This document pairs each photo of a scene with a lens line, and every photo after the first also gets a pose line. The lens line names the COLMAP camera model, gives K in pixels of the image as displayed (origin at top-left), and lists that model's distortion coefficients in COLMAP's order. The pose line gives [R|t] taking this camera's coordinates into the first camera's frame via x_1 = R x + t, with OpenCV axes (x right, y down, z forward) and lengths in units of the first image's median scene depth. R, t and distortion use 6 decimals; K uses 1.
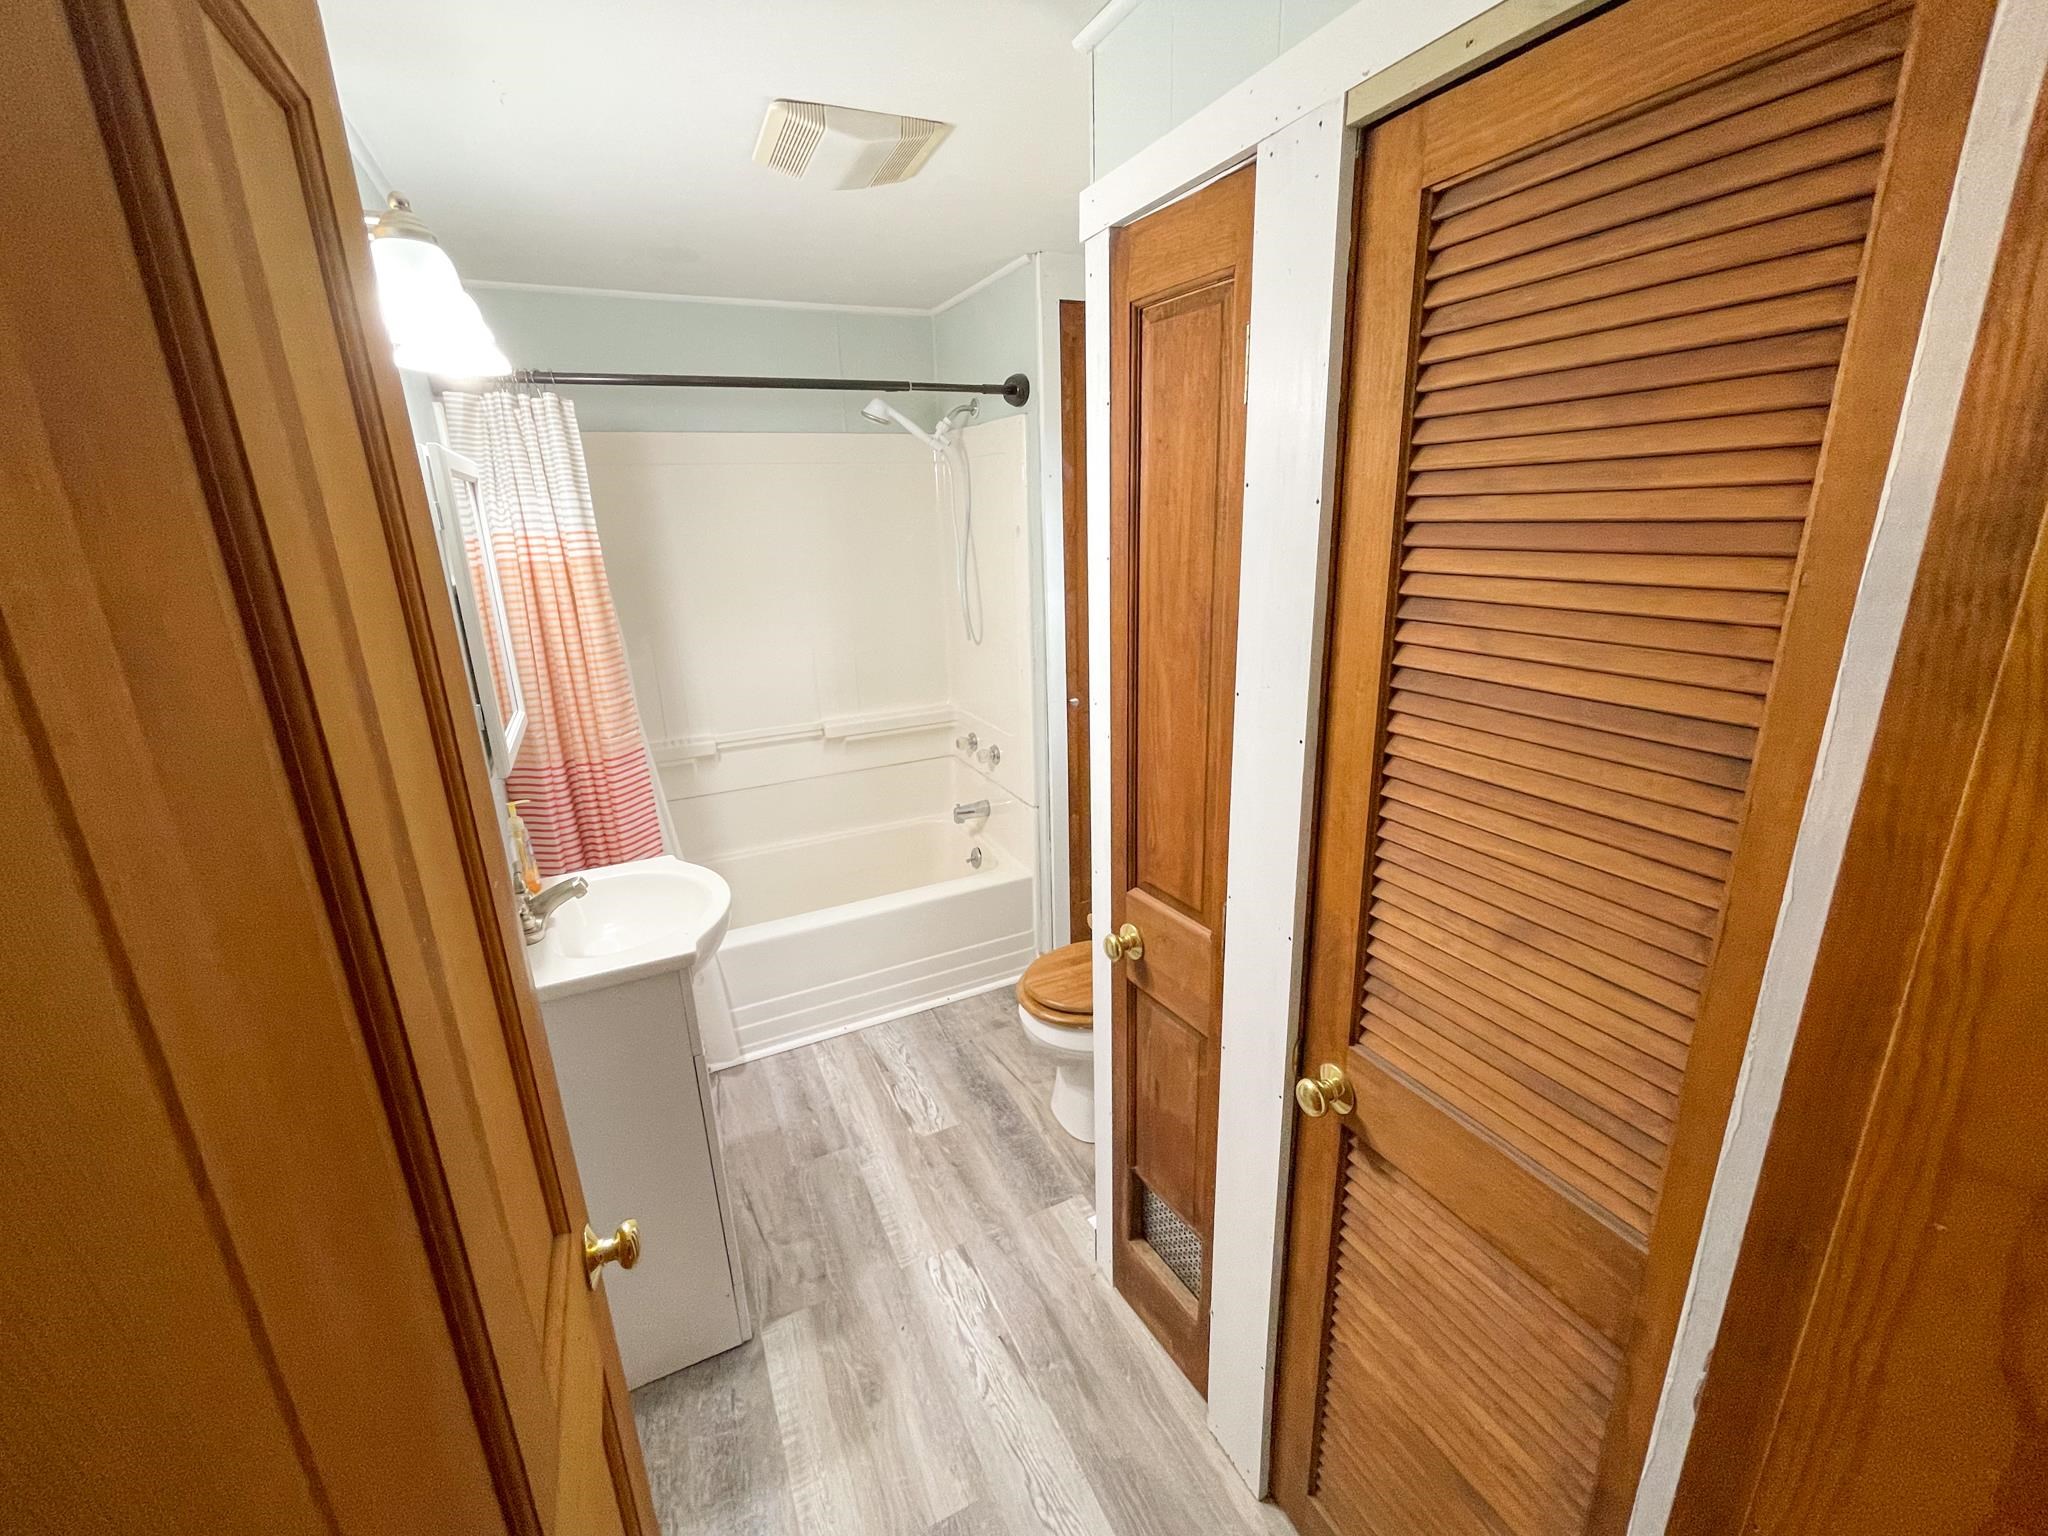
lens RADIAL K [[859.8, 0, 1024.7], [0, 859.8, 713.8], [0, 0, 1]] dist [-0.000773, -0.000318]
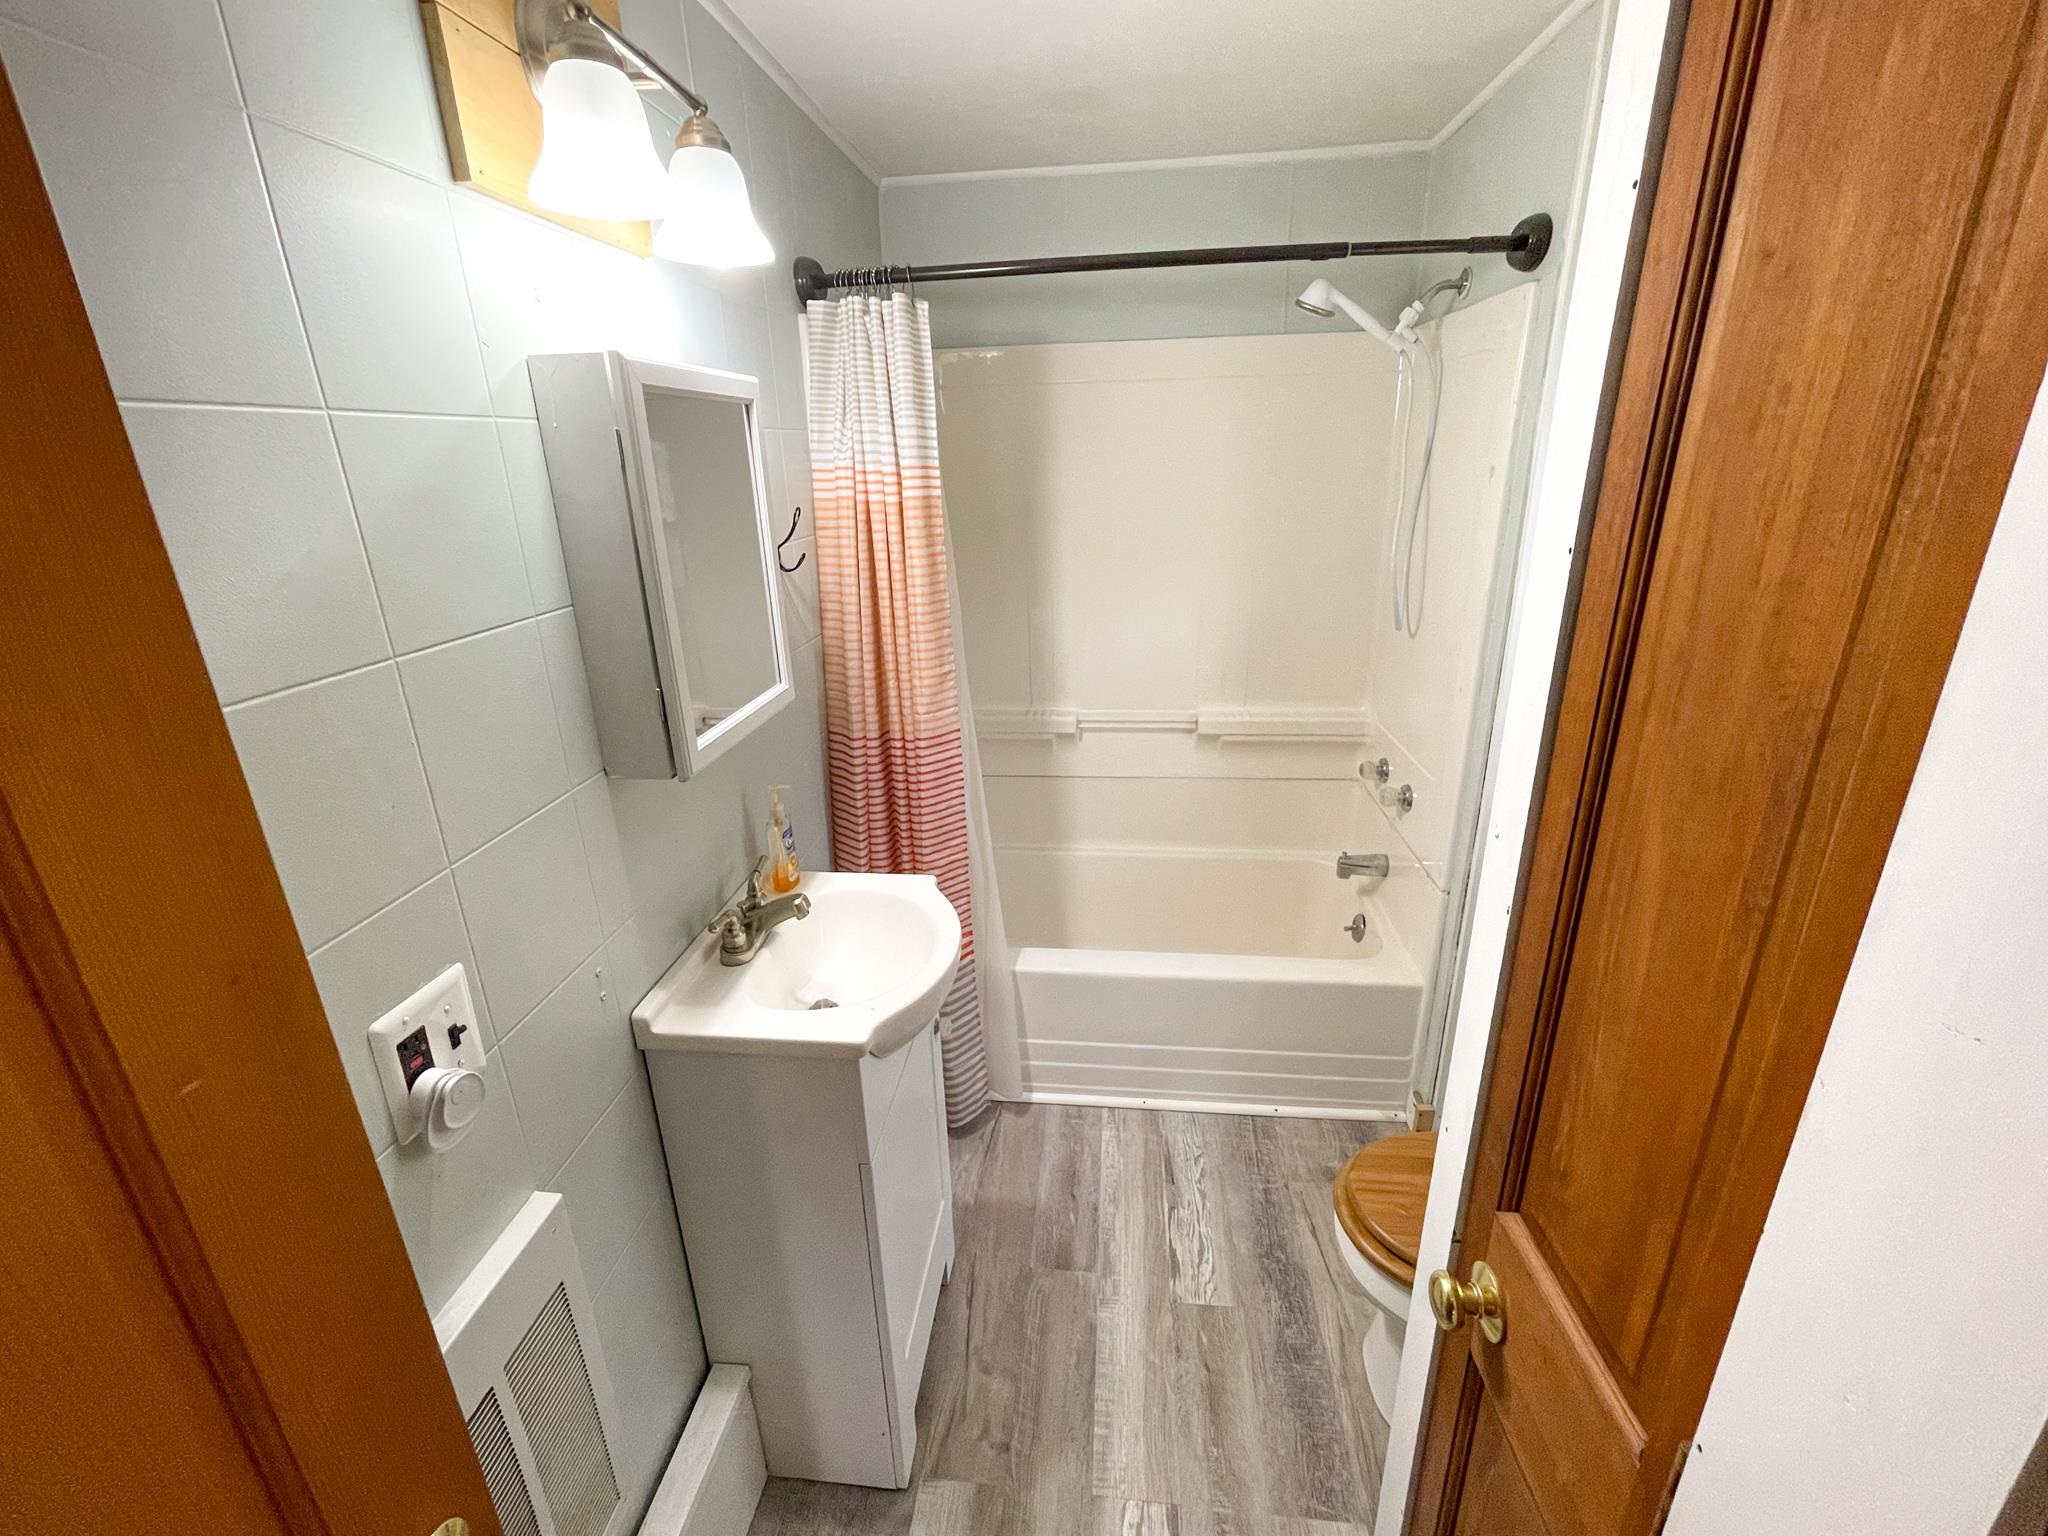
lens RADIAL K [[884.0, 0, 1073.9], [0, 884.0, 774.2], [0, 0, 1]] dist [-0.004507, -0.000424]
pose [[0.877958, 0.171669, -0.446900, 0.058546], [-0.113576, 0.981535, 0.153915, -0.066352], [0.465071, -0.084374, 0.881244, 0.282099]]
